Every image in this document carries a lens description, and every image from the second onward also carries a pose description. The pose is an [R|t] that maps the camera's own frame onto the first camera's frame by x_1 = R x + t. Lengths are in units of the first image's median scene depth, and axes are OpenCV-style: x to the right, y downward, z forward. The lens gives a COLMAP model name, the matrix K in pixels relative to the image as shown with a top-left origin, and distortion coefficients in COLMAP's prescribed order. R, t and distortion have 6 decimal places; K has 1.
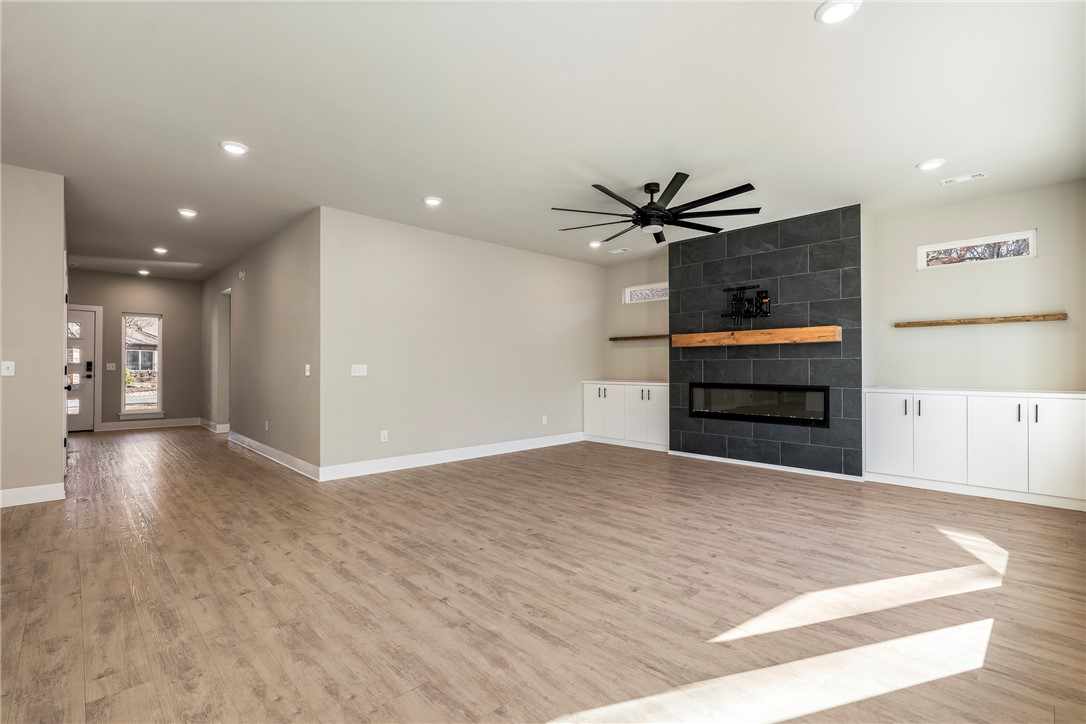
lens RADIAL K [[500.8, 0, 537.3], [0, 500.8, 364.4], [0, 0, 1]] dist [-0.006168, 0.000059]
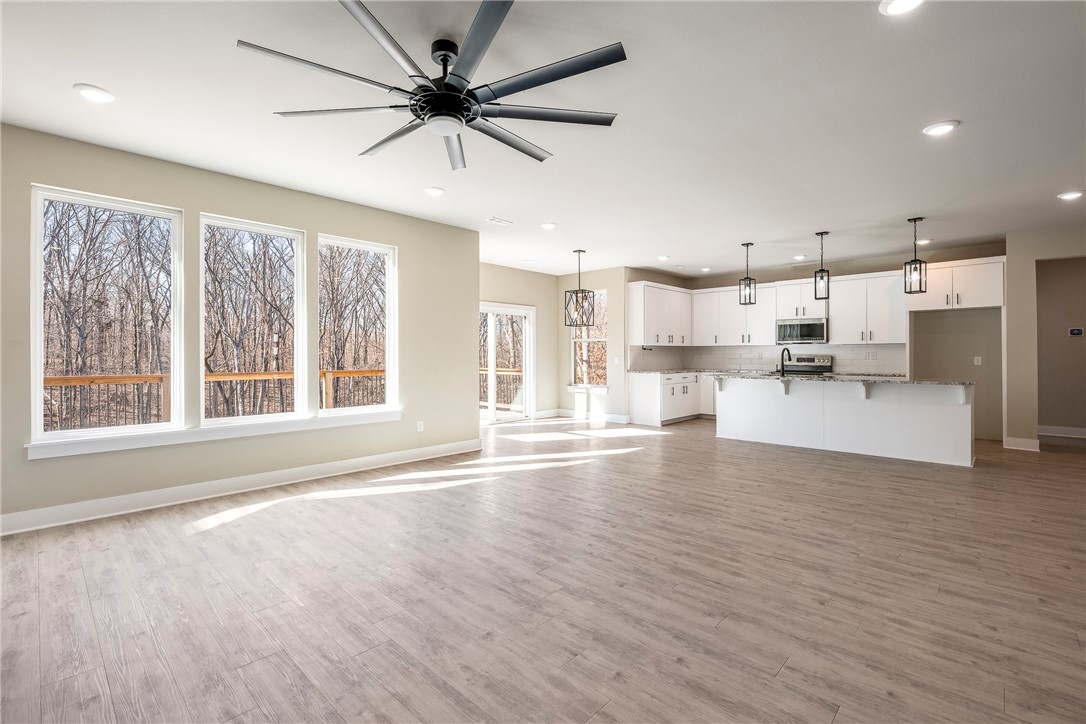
lens RADIAL K [[476.0, 0, 512.3], [0, 476.0, 355.8], [0, 0, 1]] dist [-0.003203, -0.000943]
pose [[-0.999869, 0.000032, -0.016205, 0.217597], [0.000197, 0.999948, -0.010191, -0.007400], [0.016204, -0.010193, -0.999817, 2.070092]]
